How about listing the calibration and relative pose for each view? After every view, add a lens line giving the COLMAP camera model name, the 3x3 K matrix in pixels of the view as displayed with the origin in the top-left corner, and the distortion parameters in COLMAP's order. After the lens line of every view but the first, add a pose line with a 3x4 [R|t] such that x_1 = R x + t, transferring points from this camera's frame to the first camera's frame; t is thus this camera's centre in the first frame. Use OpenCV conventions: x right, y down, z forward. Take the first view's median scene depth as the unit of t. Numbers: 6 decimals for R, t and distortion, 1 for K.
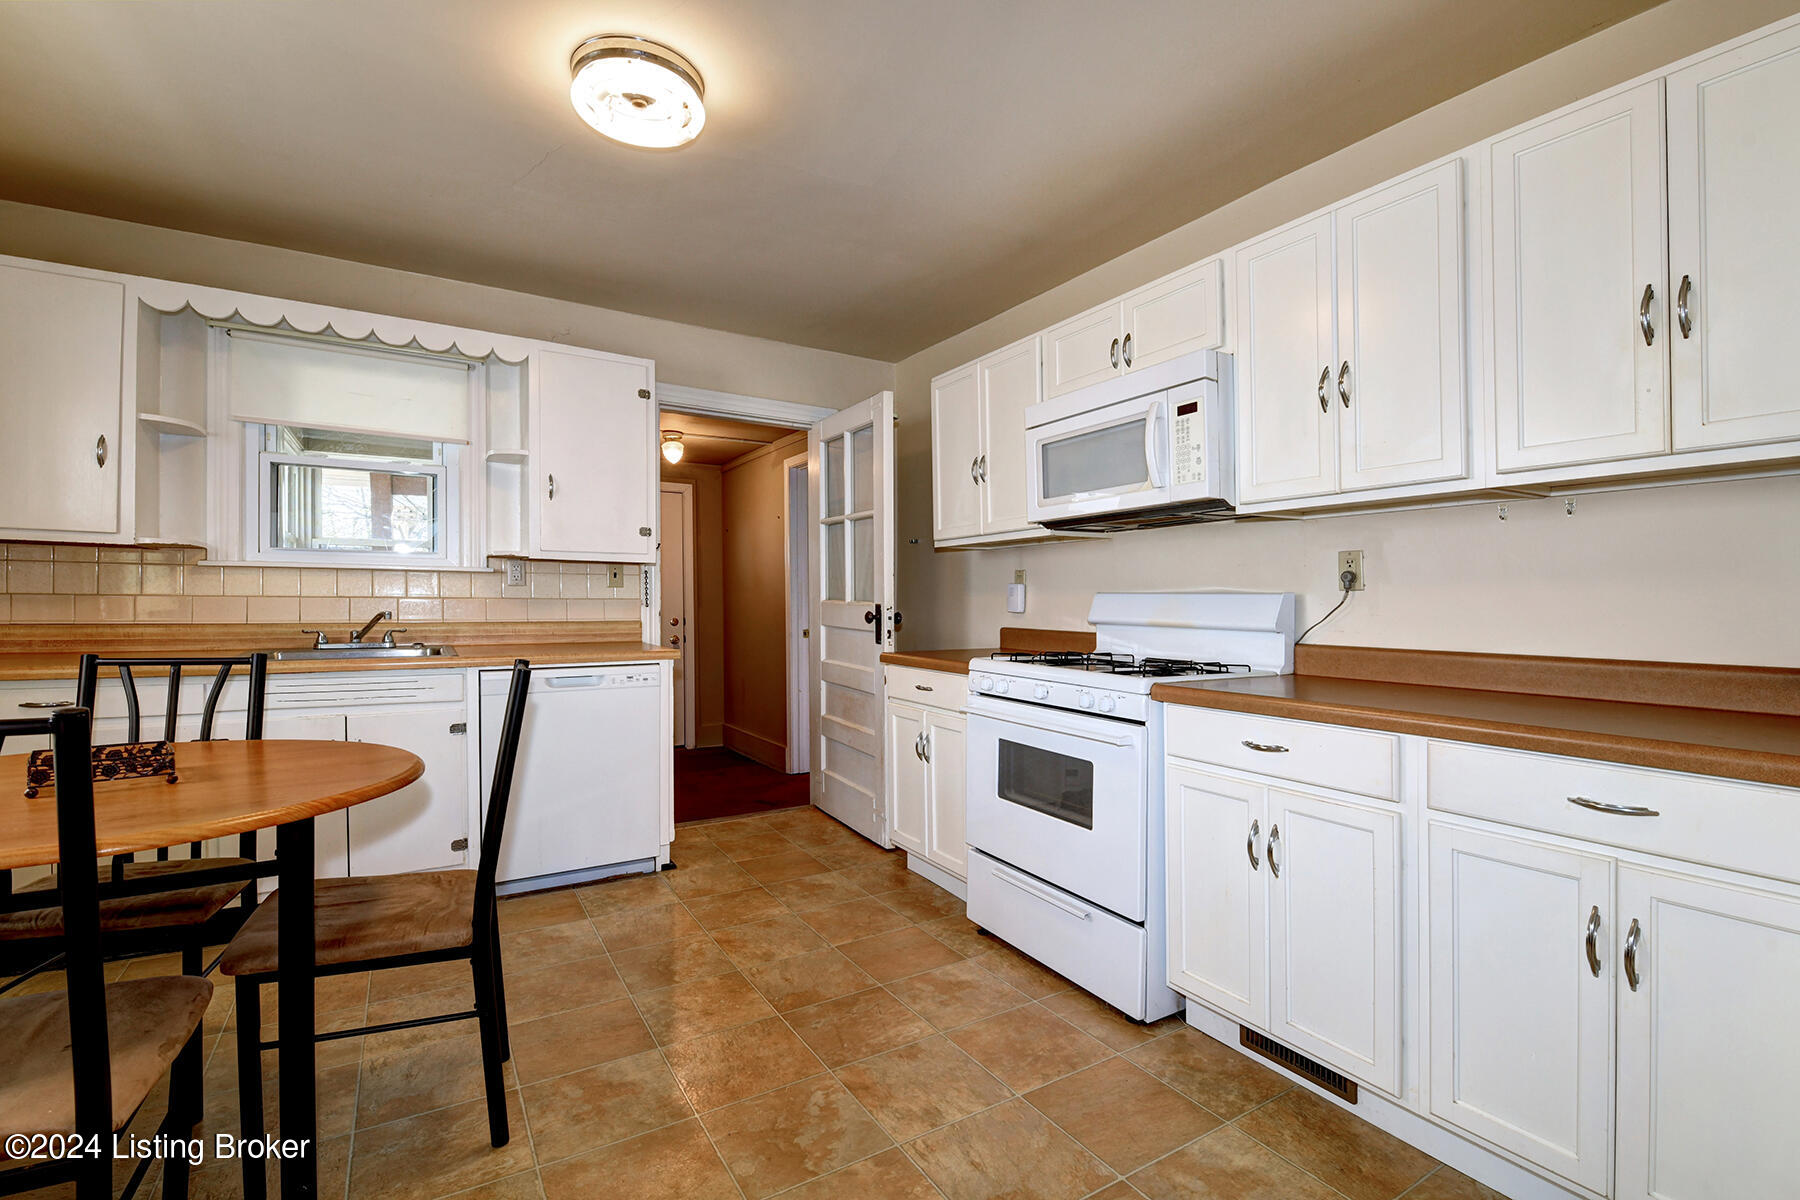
lens RADIAL K [[774.8, 0, 894.5], [0, 774.8, 586.1], [0, 0, 1]] dist [-0.002698, -0.008719]
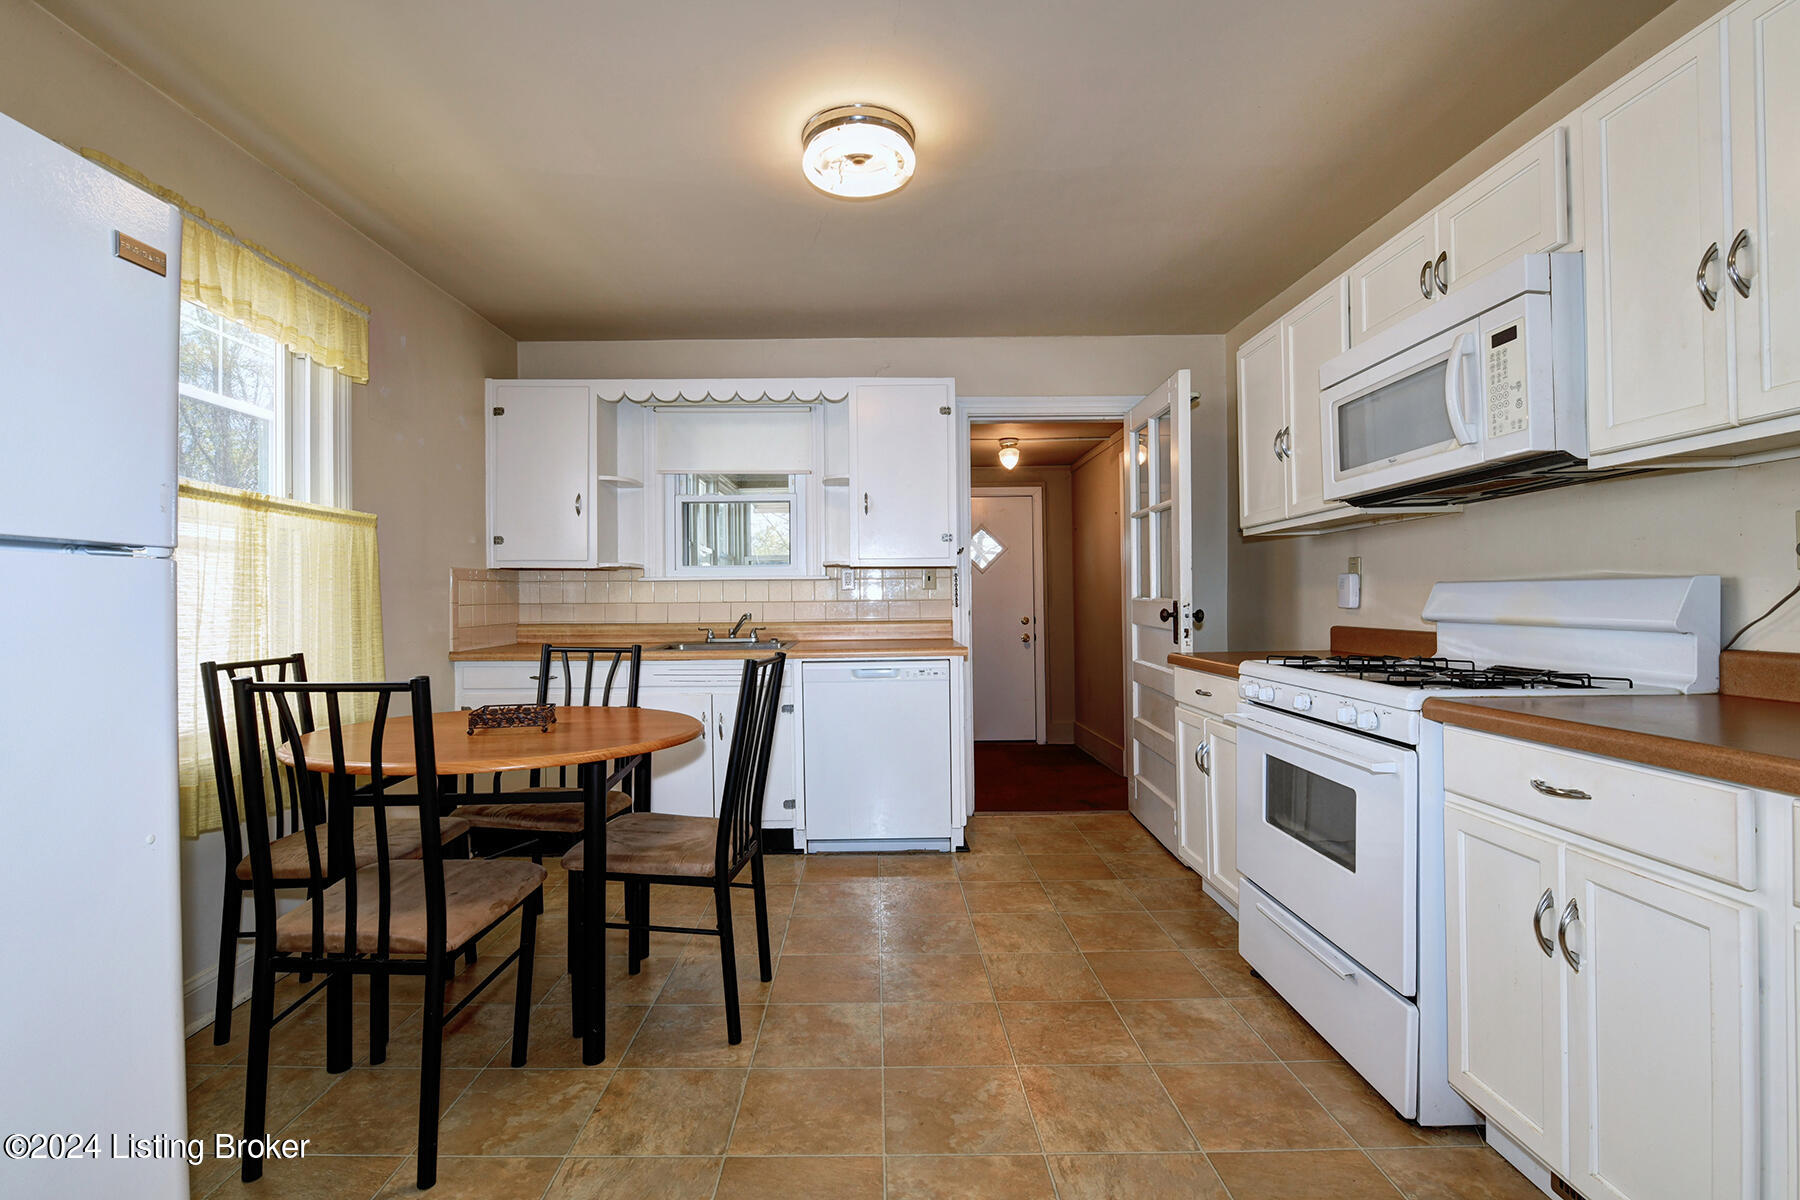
lens RADIAL K [[774.8, 0, 894.5], [0, 774.8, 586.1], [0, 0, 1]] dist [-0.002698, -0.008719]
pose [[0.857545, -0.025961, -0.513753, 0.221172], [0.026884, 0.999623, -0.005638, 0.002358], [0.513705, -0.008976, 0.857920, 0.042037]]
